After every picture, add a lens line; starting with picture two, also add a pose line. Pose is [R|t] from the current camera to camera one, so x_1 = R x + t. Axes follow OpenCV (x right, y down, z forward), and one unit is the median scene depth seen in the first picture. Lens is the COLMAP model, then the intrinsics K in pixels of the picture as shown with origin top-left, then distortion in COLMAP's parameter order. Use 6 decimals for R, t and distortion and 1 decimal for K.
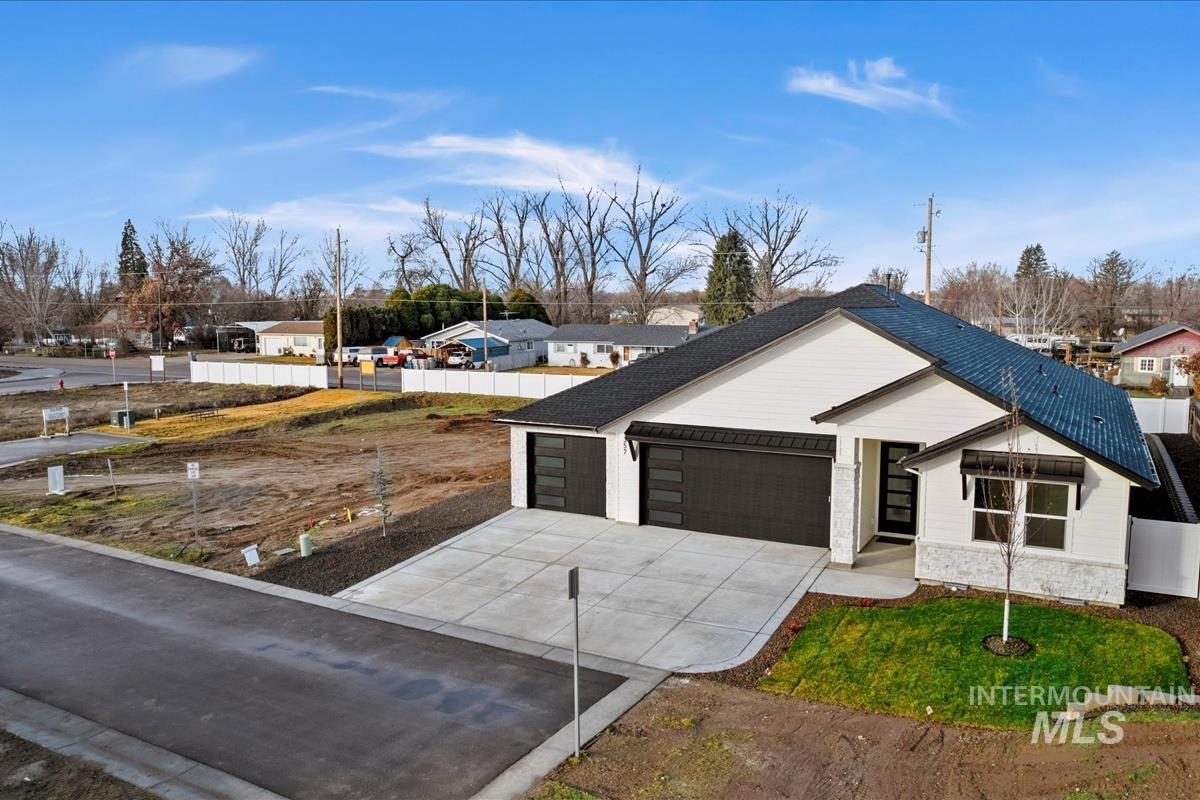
lens RADIAL K [[872.3, 0, 598.2], [0, 872.3, 403.7], [0, 0, 1]] dist [-0.059664, -0.003109]
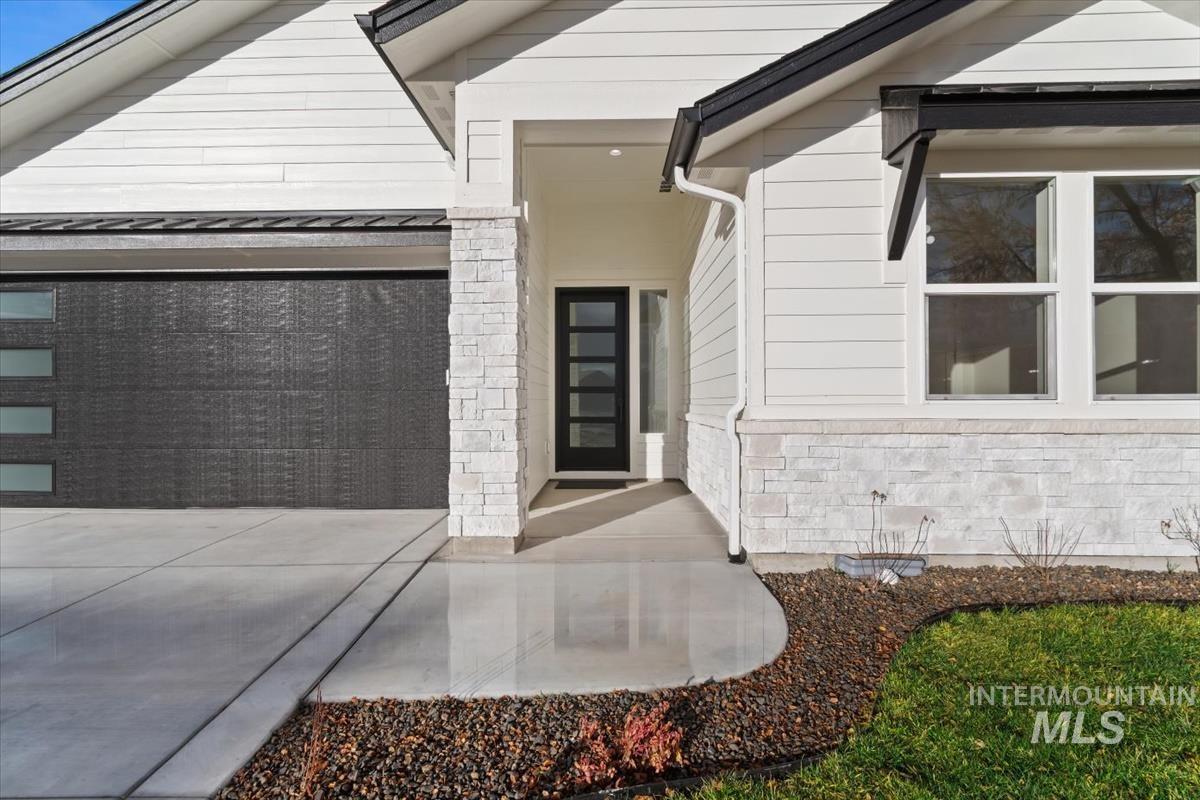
lens RADIAL K [[550.4, 0, 597.2], [0, 550.4, 400.2], [0, 0, 1]] dist [-0.001308, -0.000523]
pose [[0.884415, 0.001976, 0.466698, 0.250456], [0.047913, 0.994323, -0.095008, 0.173451], [-0.464236, 0.106387, 0.879299, 0.894585]]
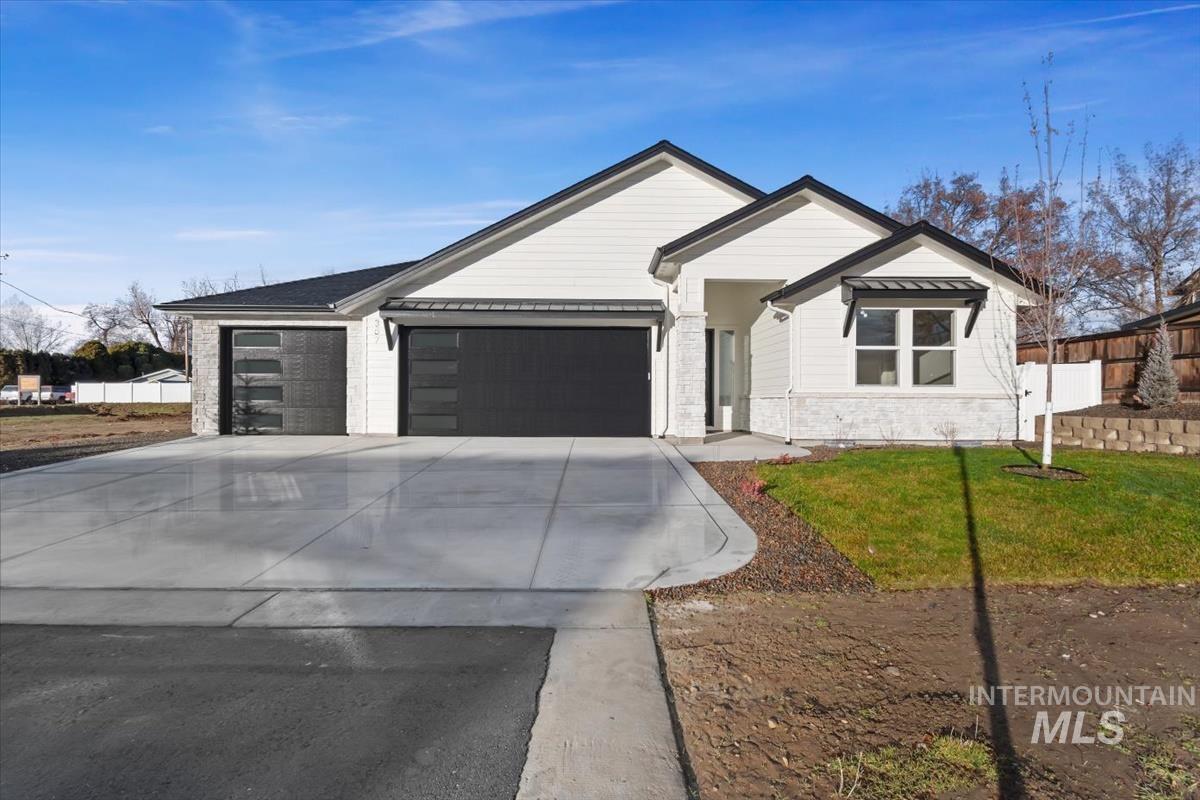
lens RADIAL K [[533.1, 0, 598.6], [0, 533.1, 399.1], [0, 0, 1]] dist [0.000727, -0.000362]
pose [[0.867962, 0.007122, 0.496580, -0.042505], [0.042950, 0.995074, -0.089344, 0.209496], [-0.494770, 0.098875, 0.863381, 0.681066]]
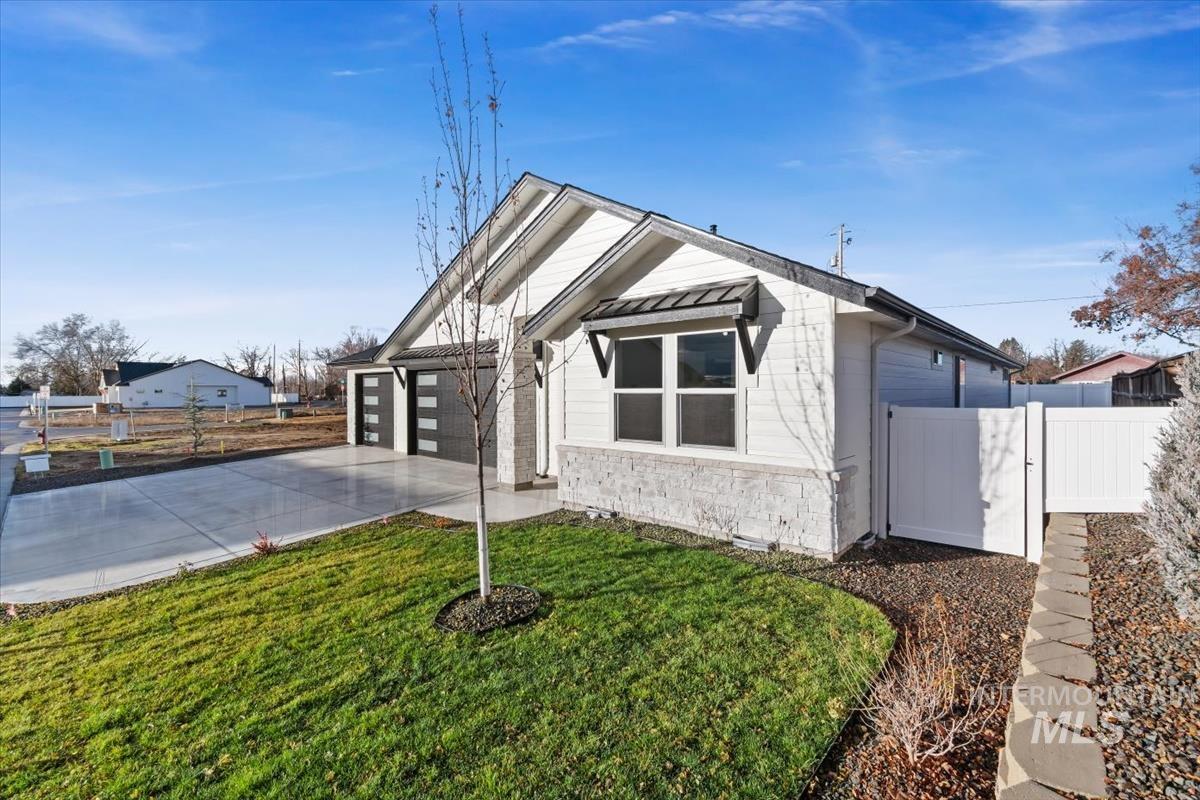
lens RADIAL K [[533.1, 0, 598.6], [0, 533.1, 399.1], [0, 0, 1]] dist [0.000727, -0.000362]
pose [[0.976430, 0.002479, -0.215820, 0.511811], [-0.020945, 0.996303, -0.083316, 0.163104], [0.214815, 0.085873, 0.972872, 0.610918]]
